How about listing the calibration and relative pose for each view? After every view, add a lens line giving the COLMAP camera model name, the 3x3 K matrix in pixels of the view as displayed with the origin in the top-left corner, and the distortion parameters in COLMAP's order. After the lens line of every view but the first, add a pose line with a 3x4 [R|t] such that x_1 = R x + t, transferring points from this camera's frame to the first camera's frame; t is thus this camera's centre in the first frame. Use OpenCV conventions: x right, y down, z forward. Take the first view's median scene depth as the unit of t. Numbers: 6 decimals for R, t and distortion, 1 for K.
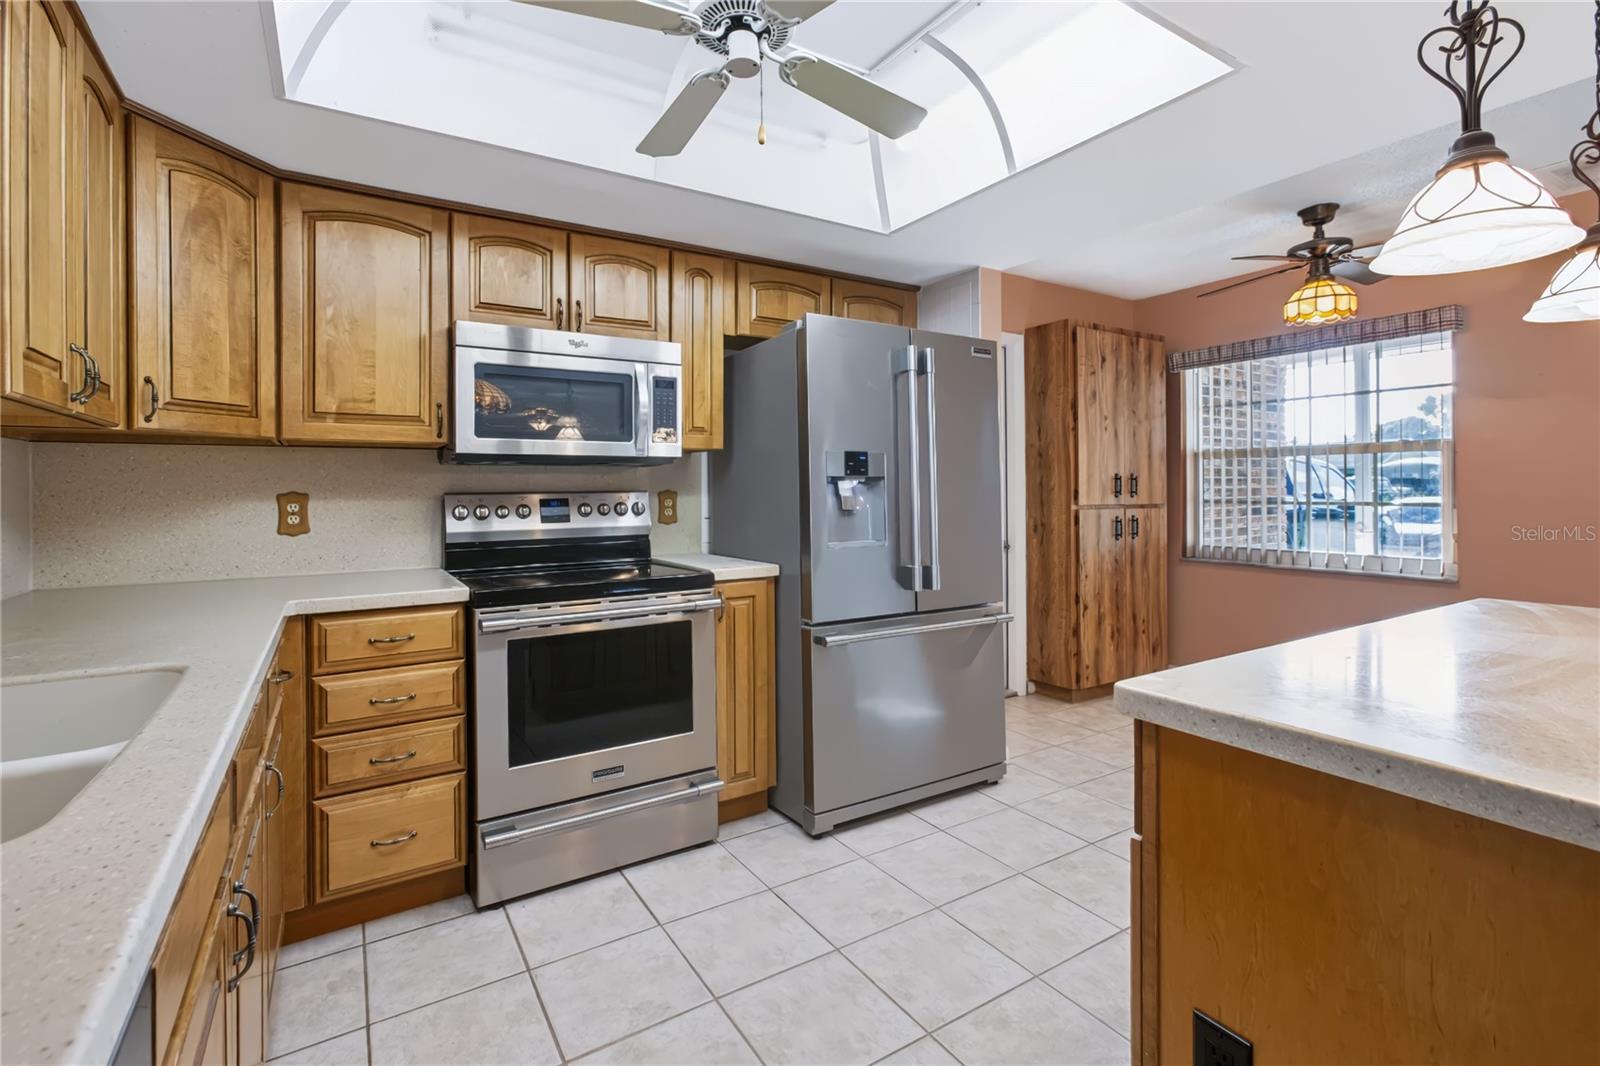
lens RADIAL K [[738.7, 0, 796.5], [0, 738.7, 479.5], [0, 0, 1]] dist [0.000745, 0.000616]
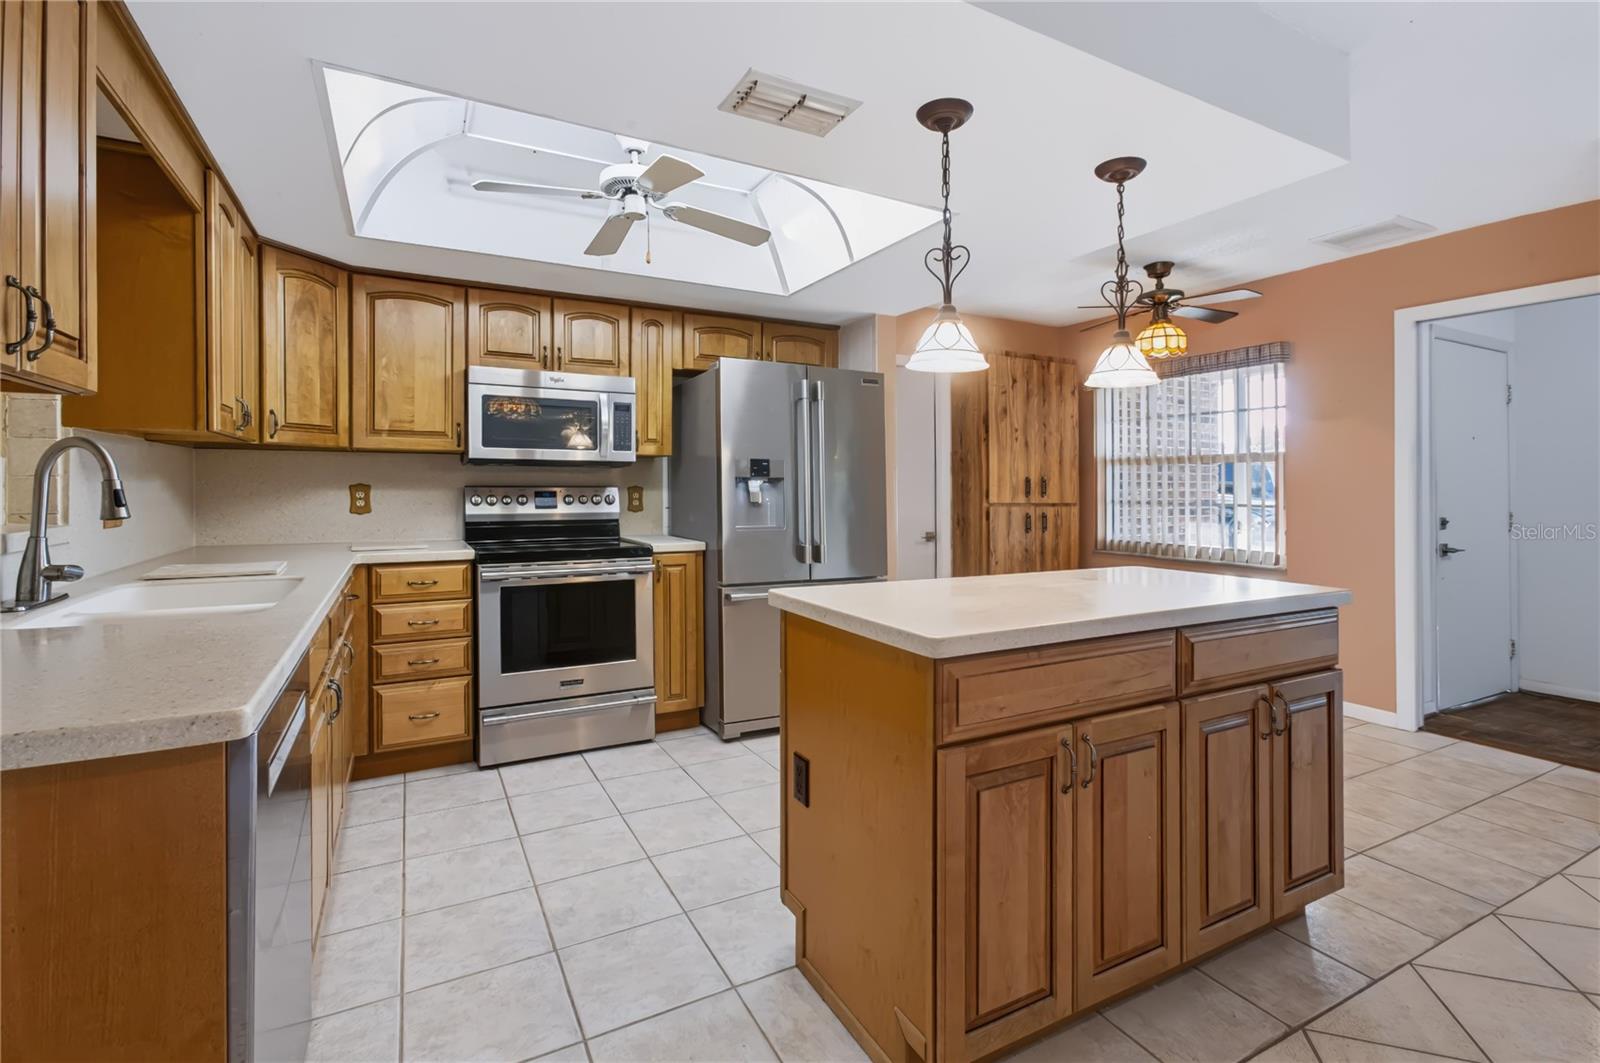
lens RADIAL K [[735.5, 0, 796.5], [0, 735.5, 491.0], [0, 0, 1]] dist [-0.002499, 0.000365]
pose [[0.997794, 0.013833, -0.064924, 0.256916], [-0.012568, 0.999724, 0.019849, -0.007746], [0.065180, -0.018990, 0.997693, -0.368792]]
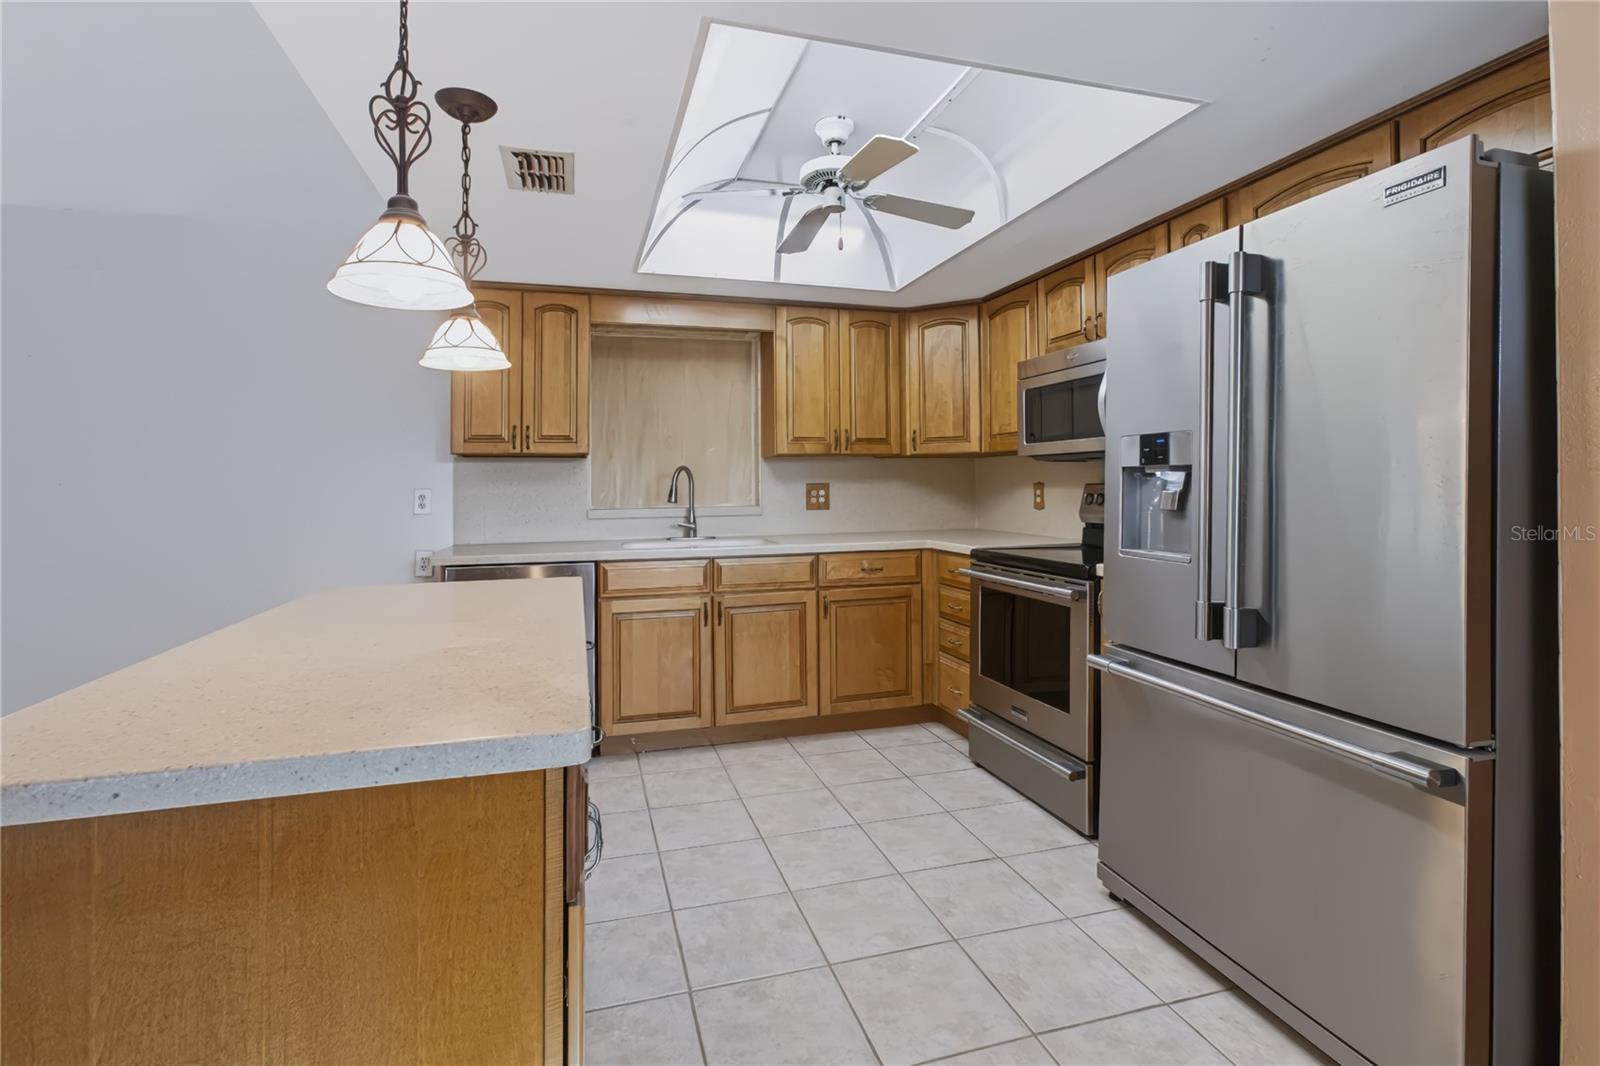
lens RADIAL K [[770.6, 0, 822.5], [0, 770.6, 491.5], [0, 0, 1]] dist [-0.000702, 0.000079]
pose [[-0.256764, 0.018650, -0.966294, 1.030119], [0.018179, 0.999730, 0.014465, 0.004555], [0.966303, -0.013852, -0.257033, 0.983081]]
